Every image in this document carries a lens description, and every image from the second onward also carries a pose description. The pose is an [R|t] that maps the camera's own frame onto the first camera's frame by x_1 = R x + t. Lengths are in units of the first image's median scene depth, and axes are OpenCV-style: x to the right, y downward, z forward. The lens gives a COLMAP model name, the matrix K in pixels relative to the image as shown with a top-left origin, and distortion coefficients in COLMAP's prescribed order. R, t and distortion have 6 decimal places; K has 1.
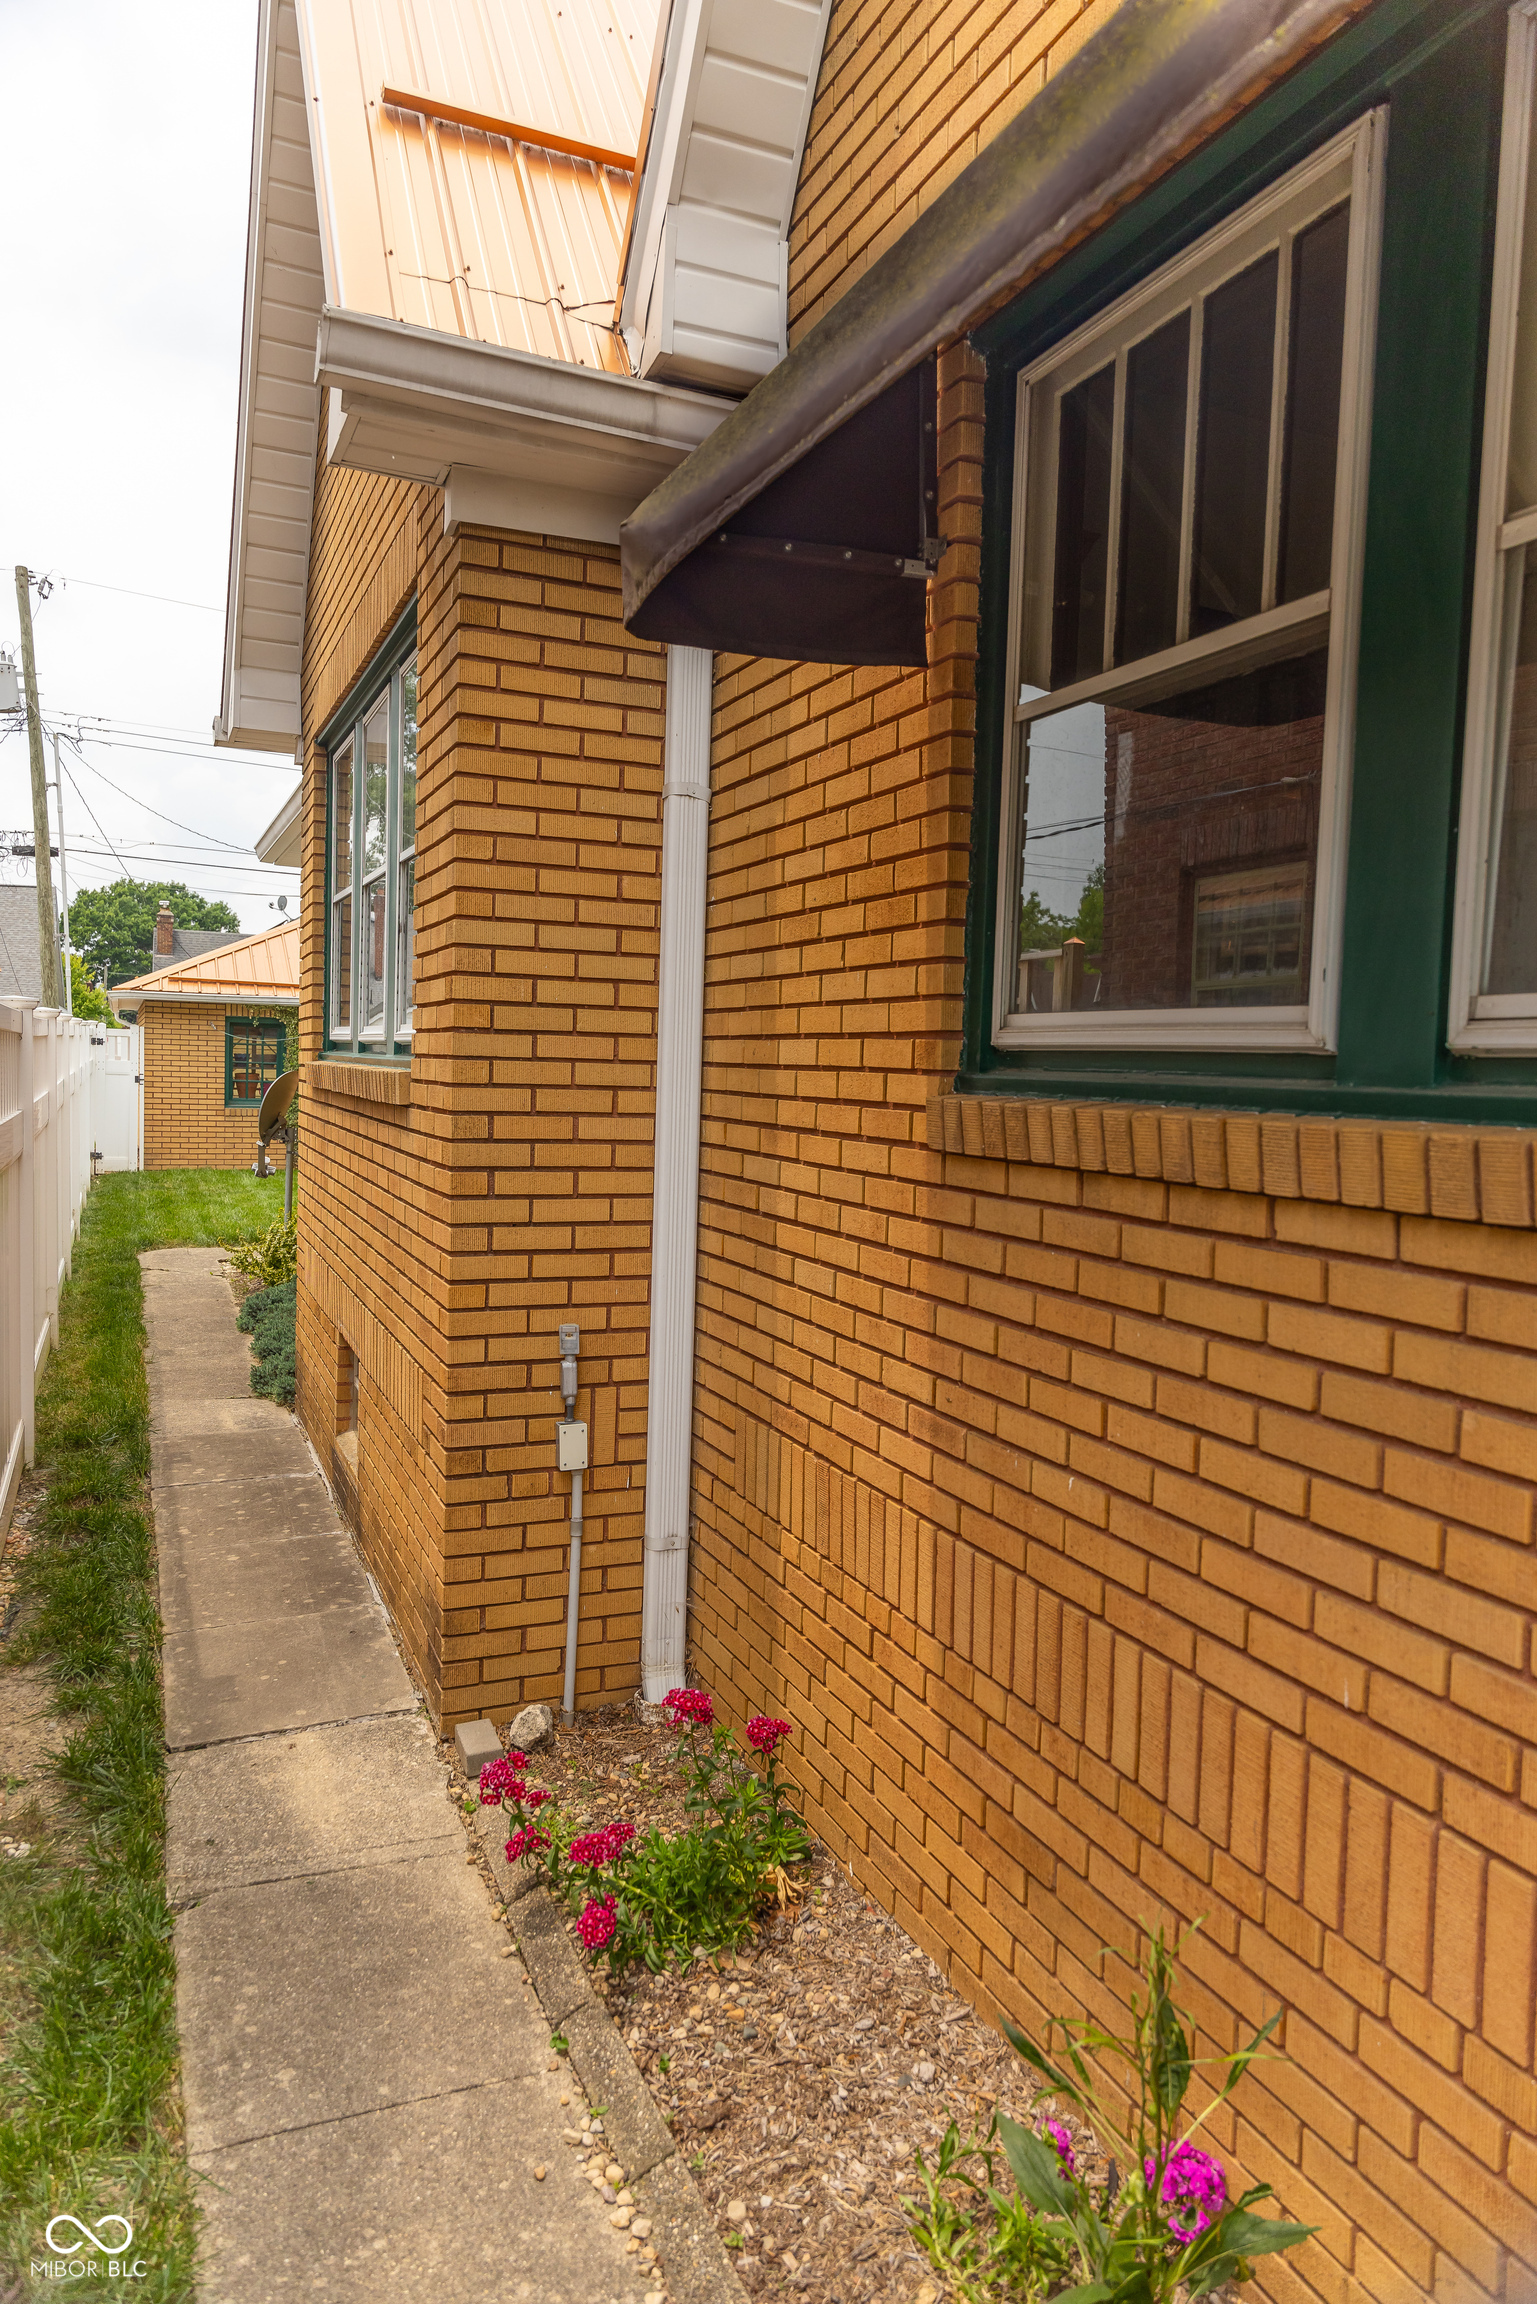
lens RADIAL K [[1490.1, 0, 768.5], [0, 1490.1, 1152.0], [0, 0, 1]] dist [0.000450, -0.000170]
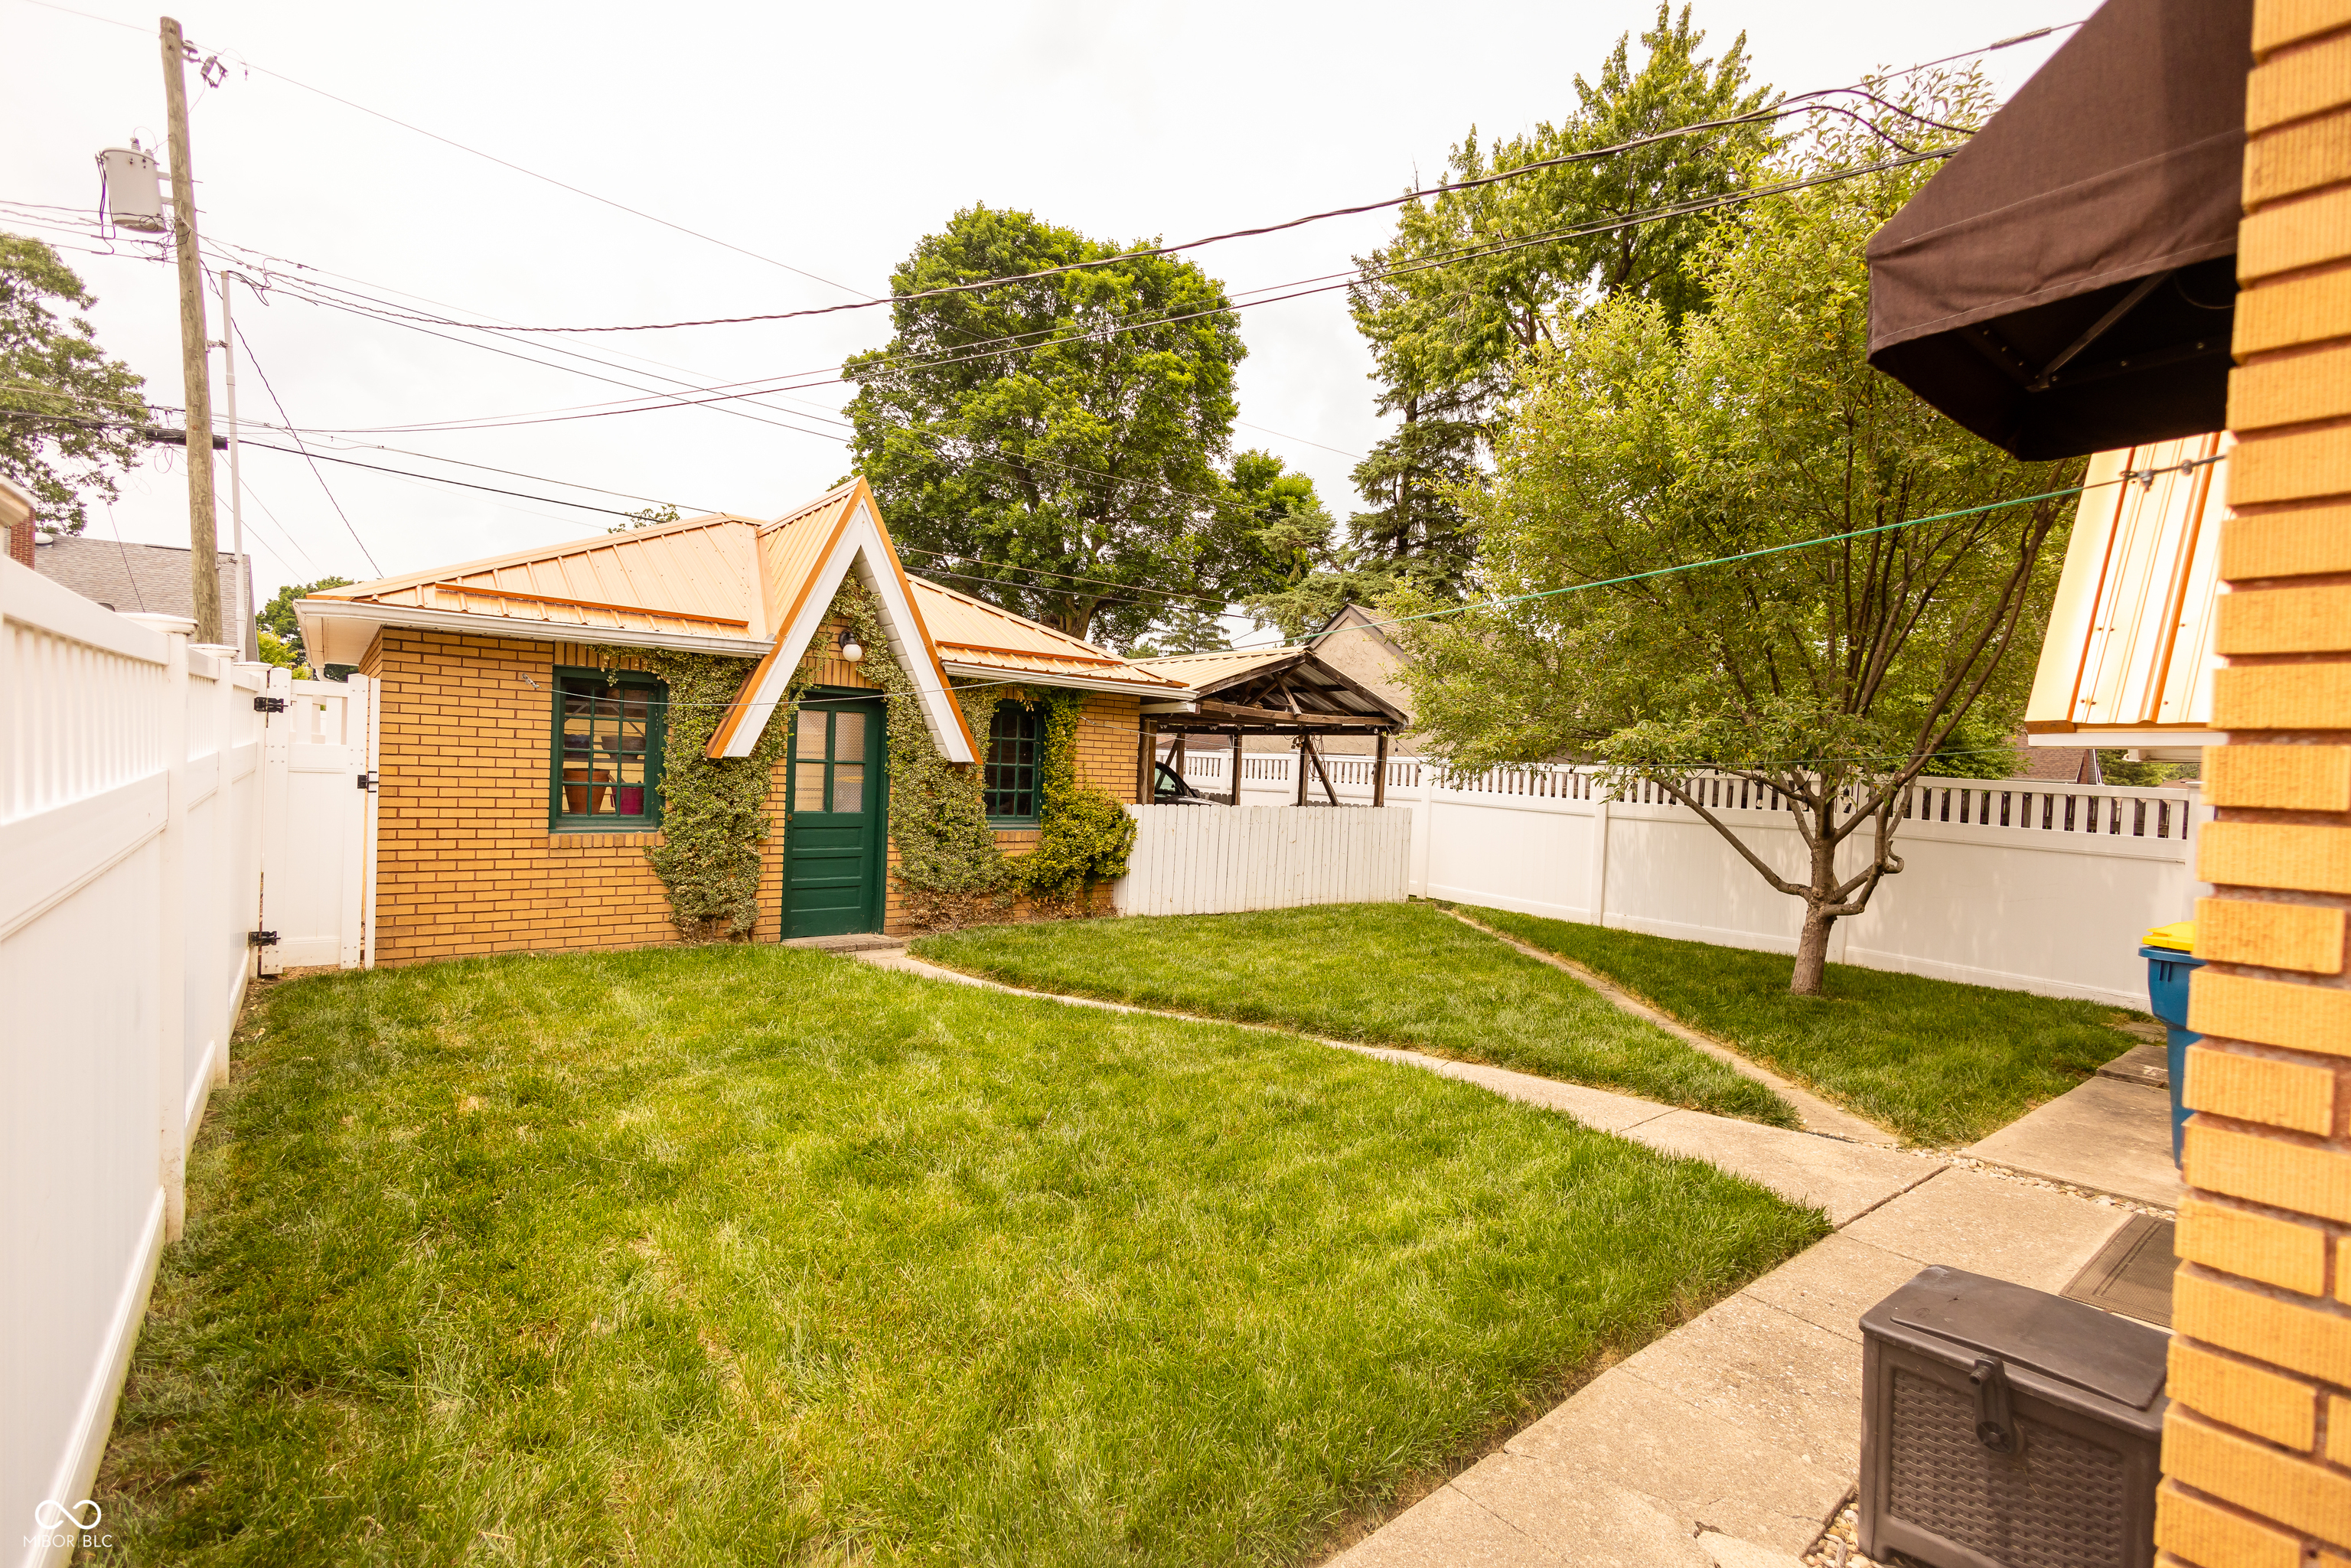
lens RADIAL K [[1083.7, 0, 1183.0], [0, 1083.7, 781.8], [0, 0, 1]] dist [0.002972, -0.000849]
pose [[0.966169, 0.006840, 0.257817, -0.237671], [0.000832, 0.999560, -0.029638, -0.035882], [-0.257907, 0.028850, 0.965739, 0.545125]]
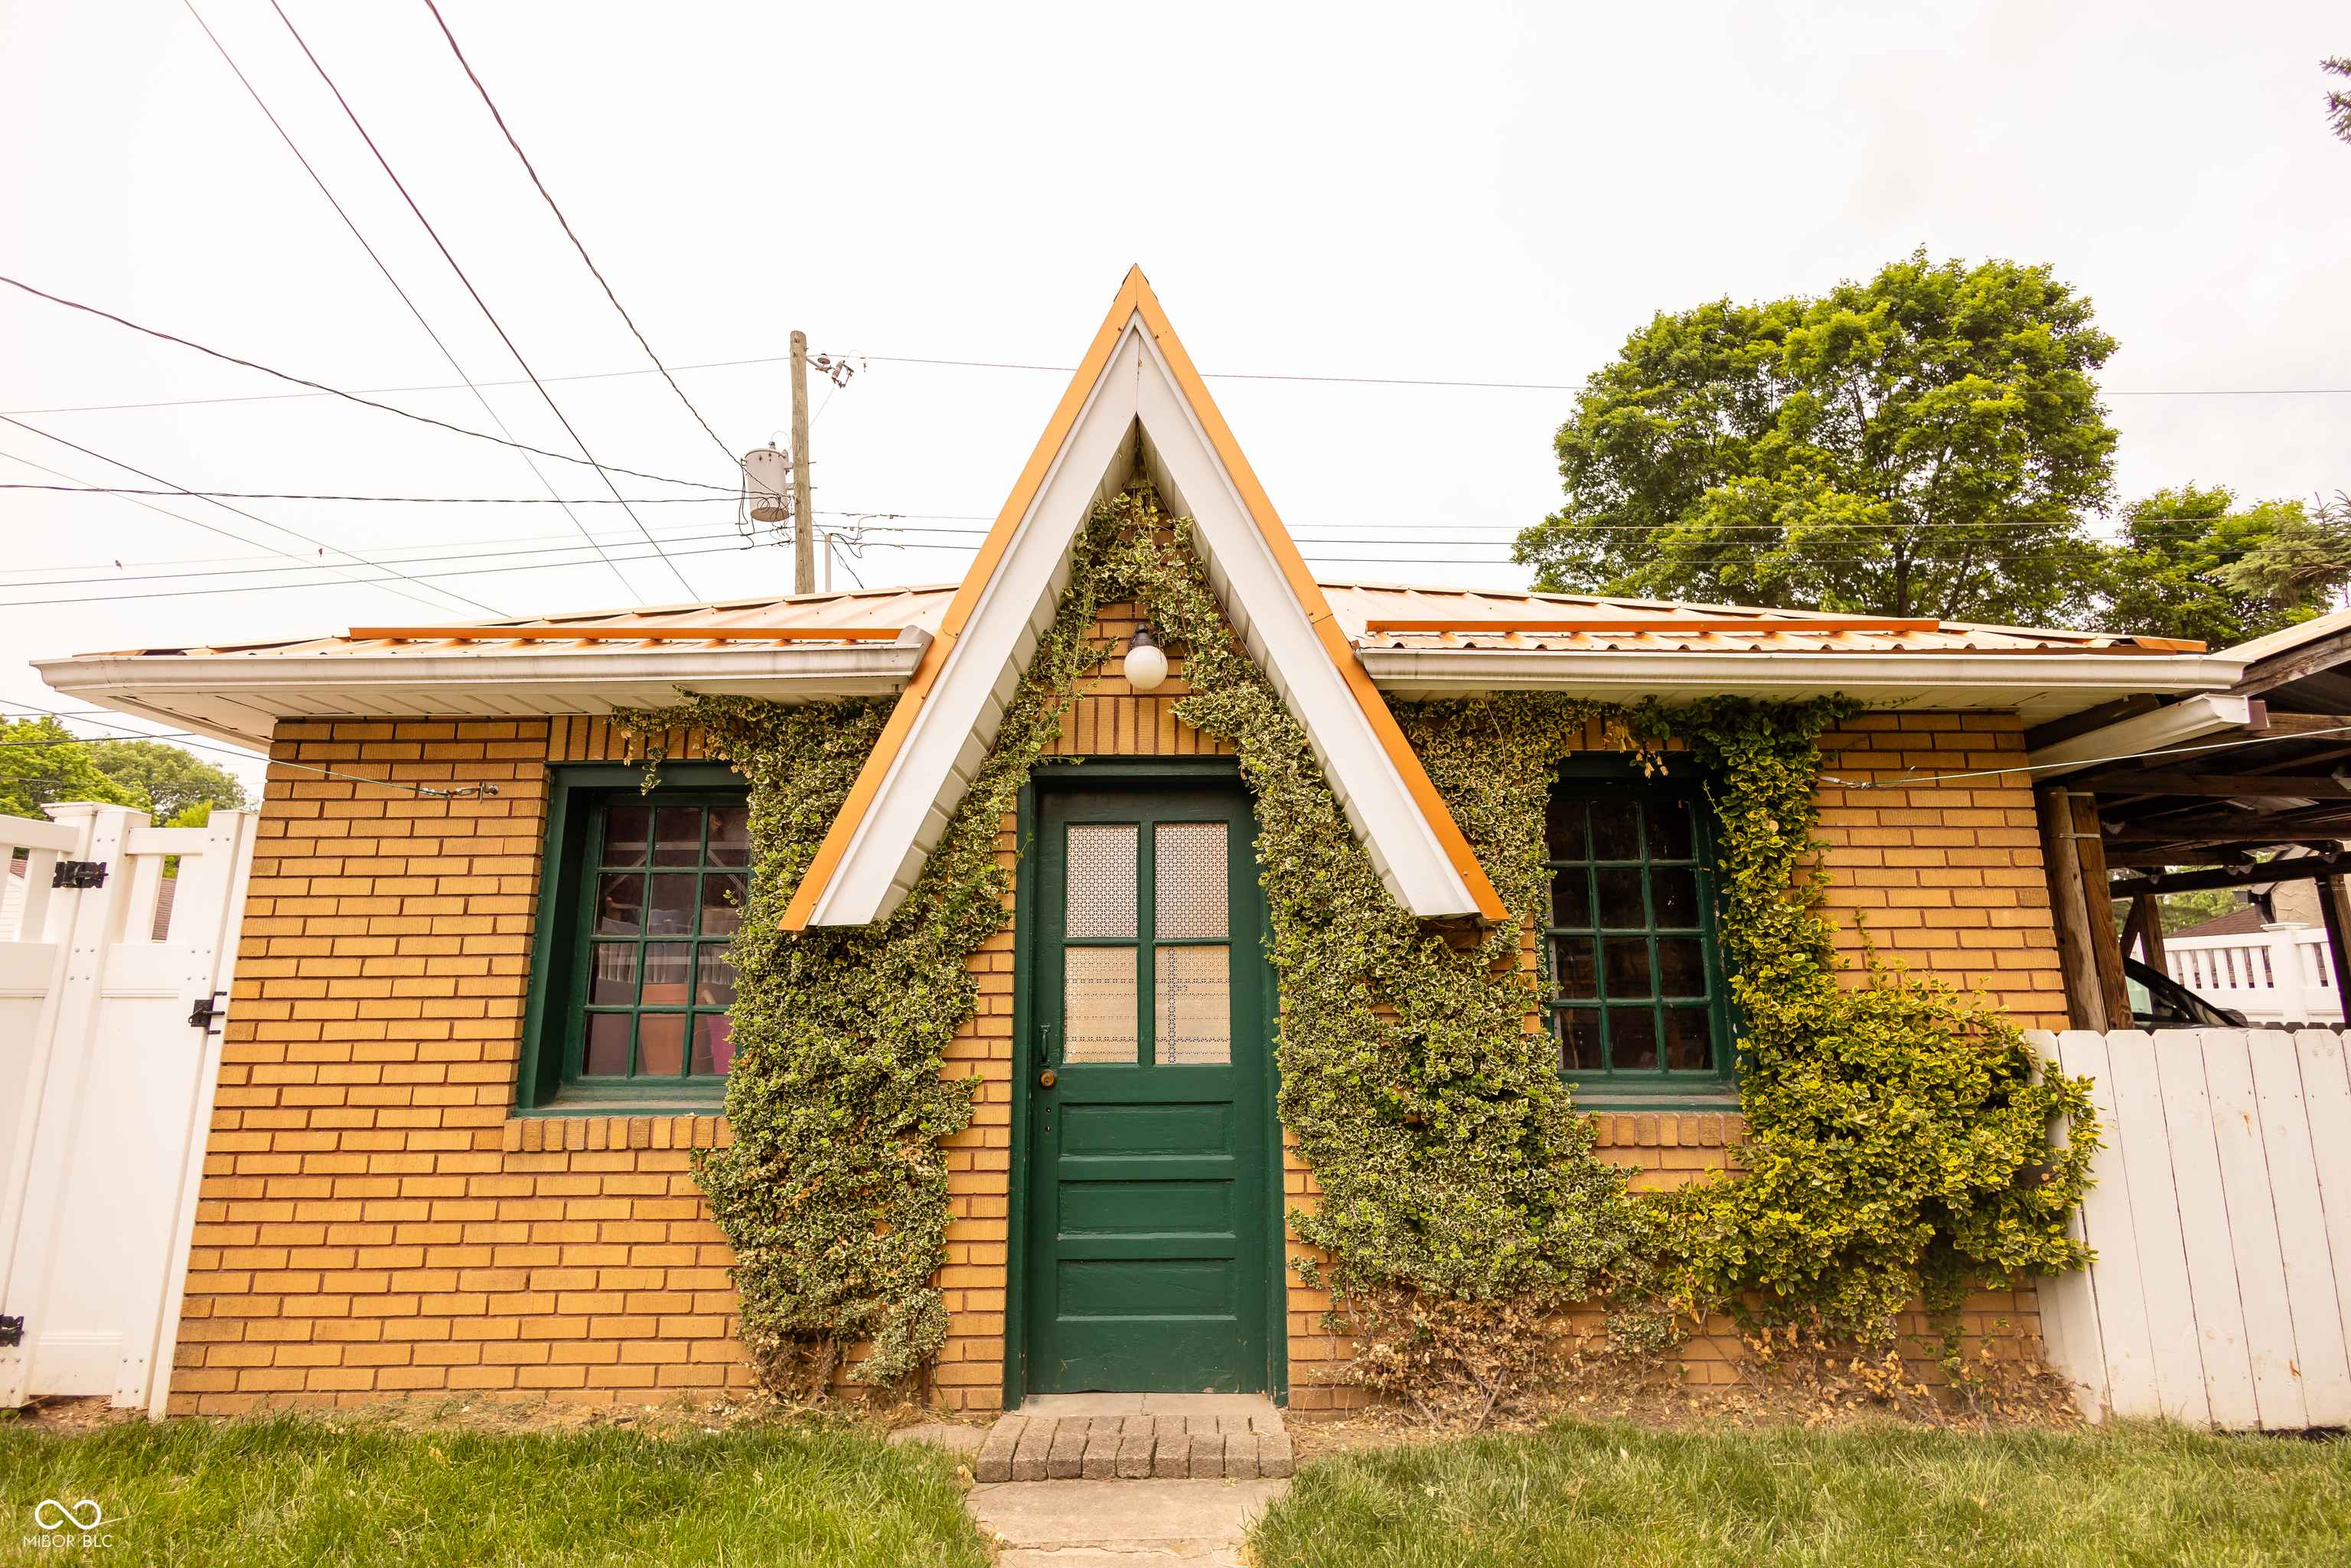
lens RADIAL K [[1127.3, 0, 1172.9], [0, 1127.3, 791.5], [0, 0, 1]] dist [0.010641, -0.000628]
pose [[0.913125, -0.110760, -0.392347, -0.177500], [0.007838, 0.966979, -0.254736, -0.032715], [0.407605, 0.229531, 0.883840, 0.842061]]
